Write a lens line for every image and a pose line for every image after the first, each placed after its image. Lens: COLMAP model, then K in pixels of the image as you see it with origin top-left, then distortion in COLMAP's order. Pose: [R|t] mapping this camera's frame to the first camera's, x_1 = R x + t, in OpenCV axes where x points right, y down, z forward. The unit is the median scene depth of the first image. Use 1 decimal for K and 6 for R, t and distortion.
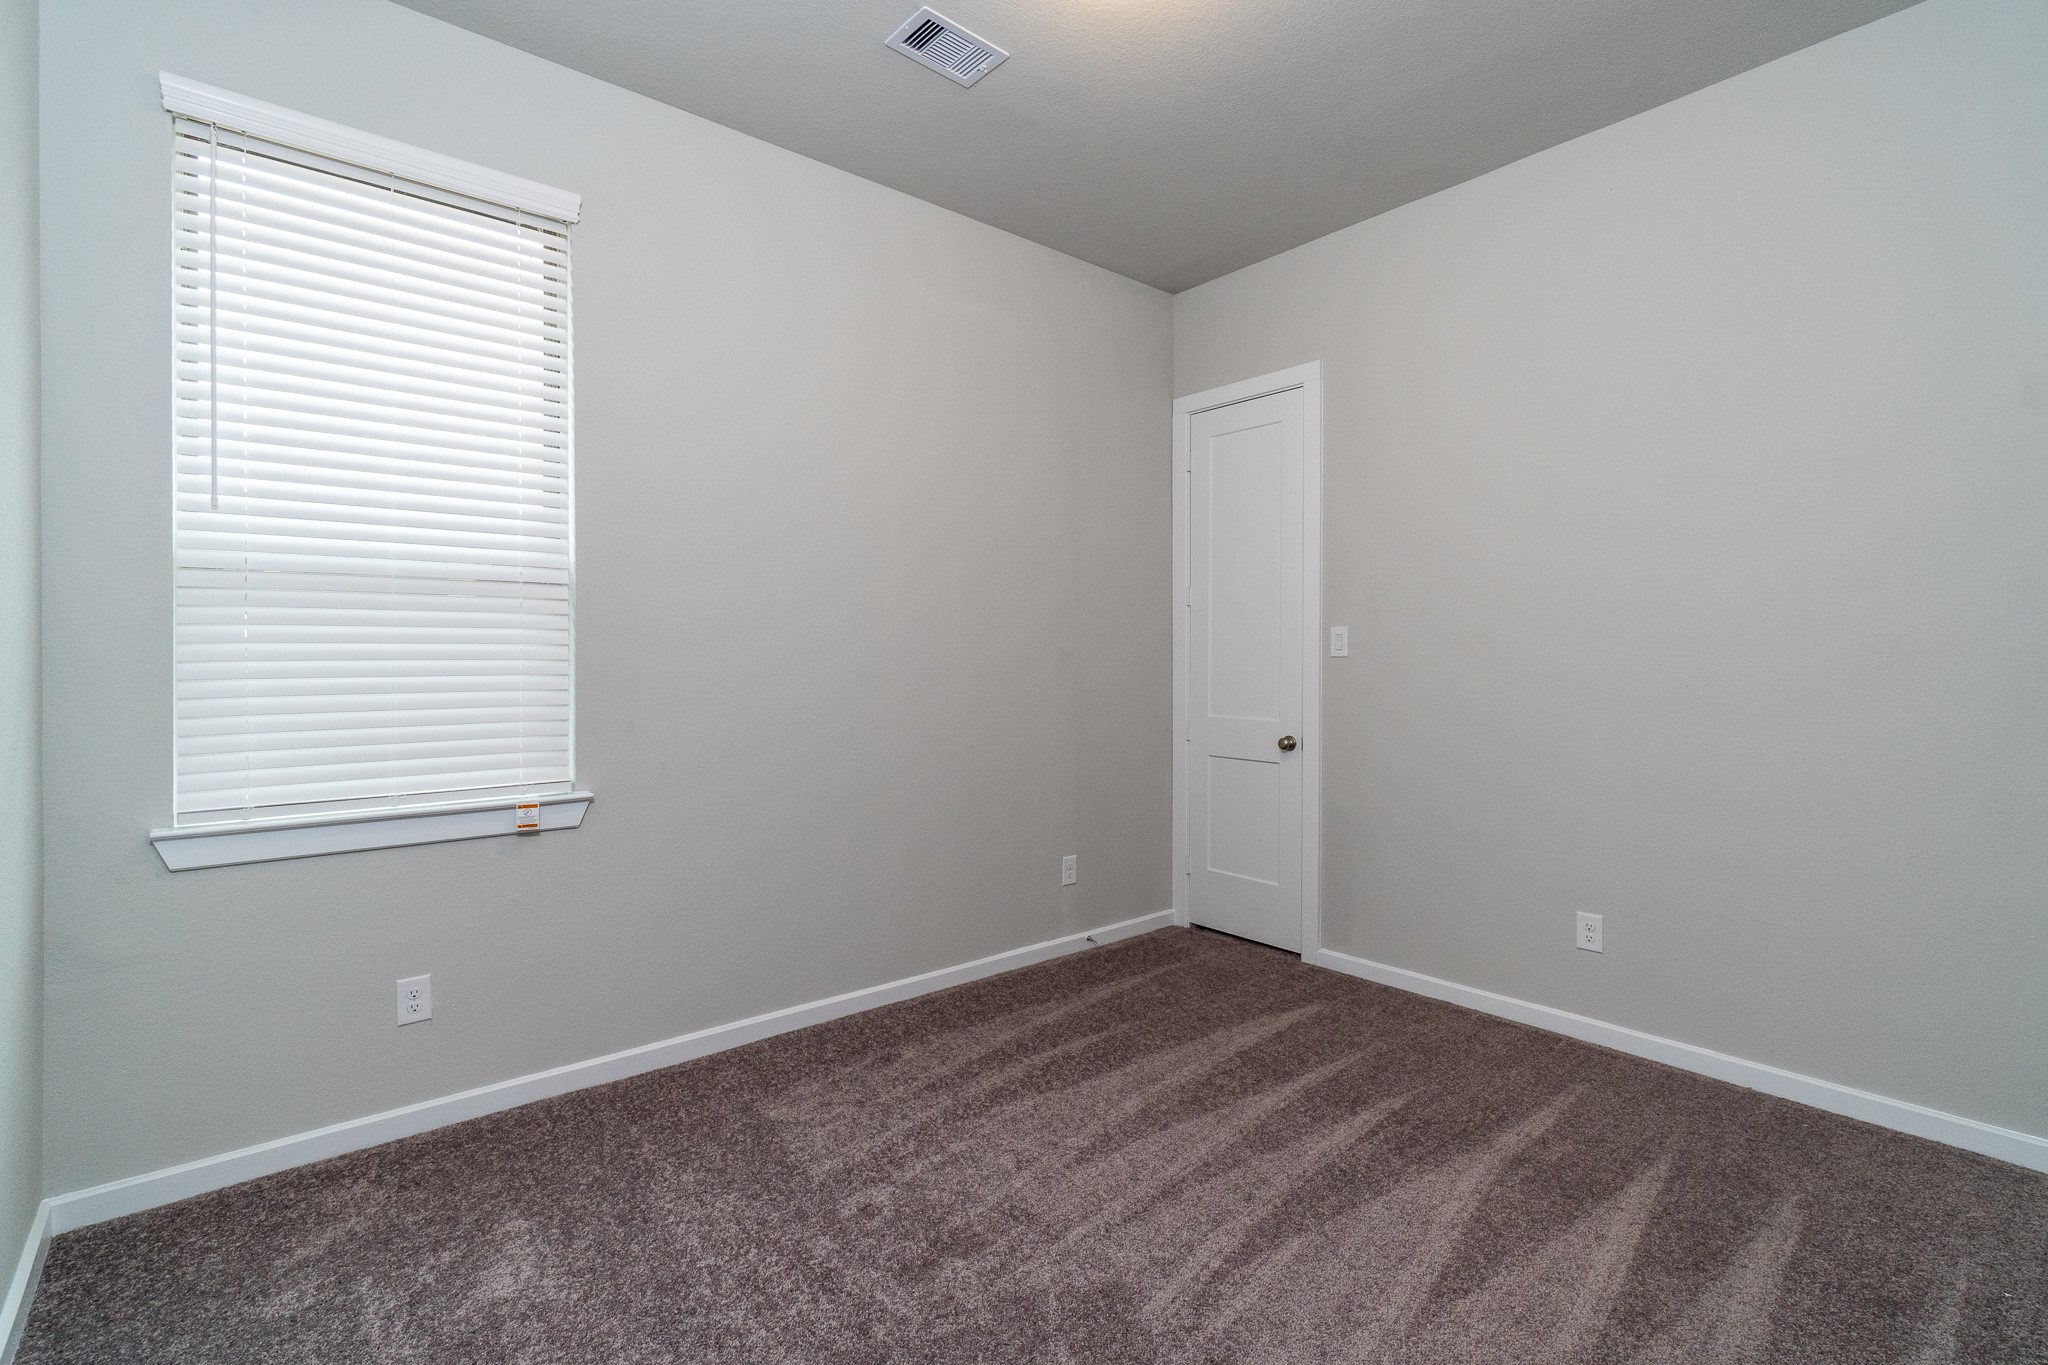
lens RADIAL K [[946.4, 0, 1024.0], [0, 946.4, 682.5], [0, 0, 1]] dist [0.000476, -0.000092]
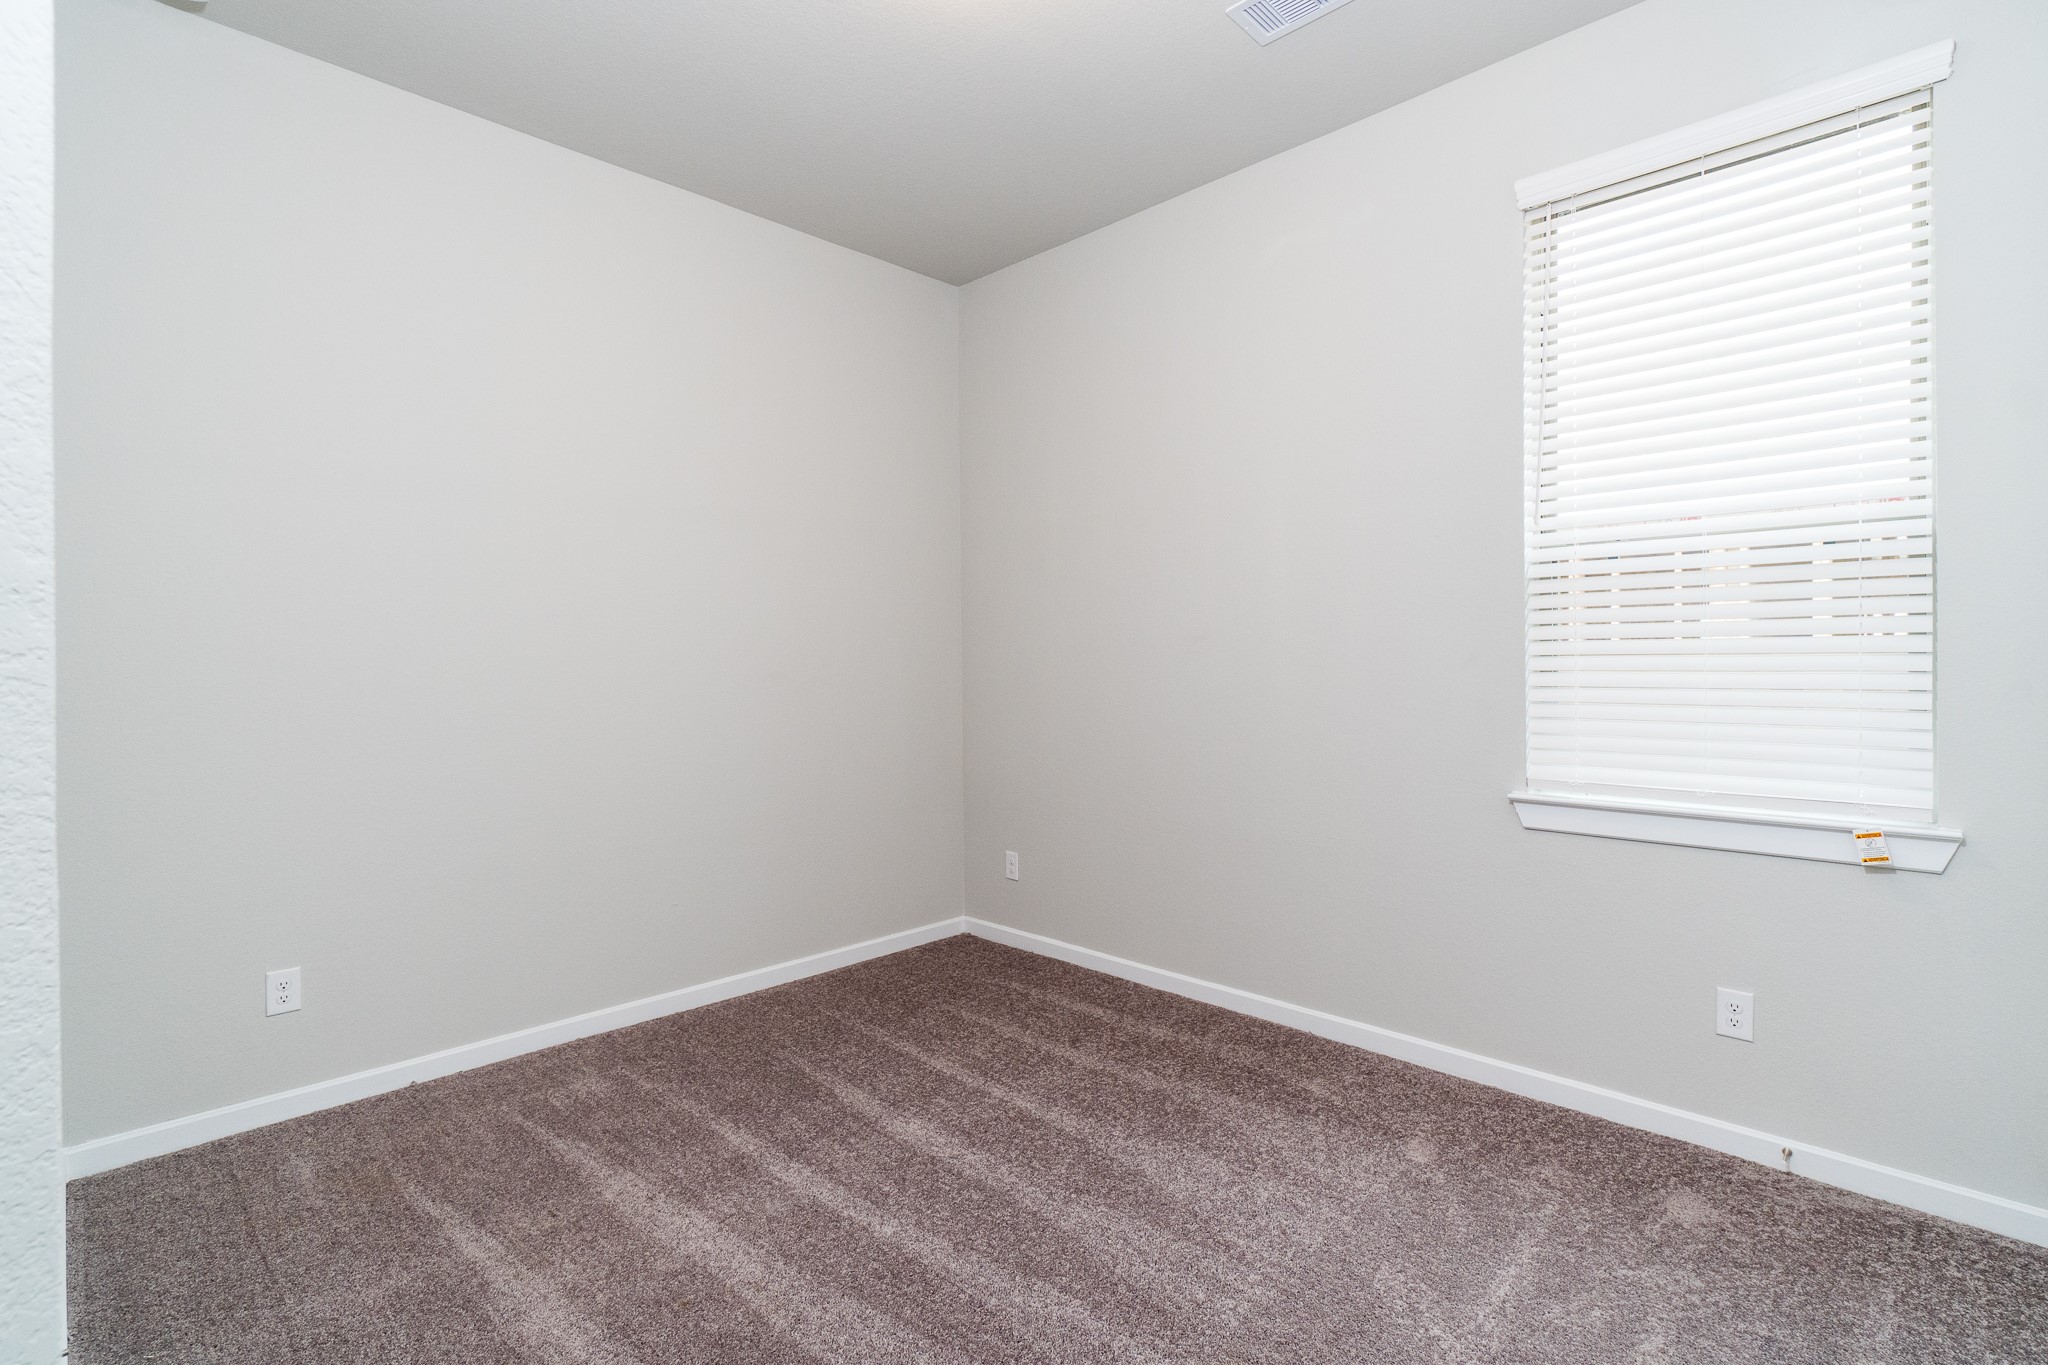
lens RADIAL K [[960.4, 0, 1024.0], [0, 960.4, 682.5], [0, 0, 1]] dist [0.000366, 0.000336]
pose [[0.097374, 0.025719, -0.994916, 0.235206], [-0.019394, 0.999525, 0.023940, -0.005265], [0.995059, 0.016964, 0.097826, 0.197009]]
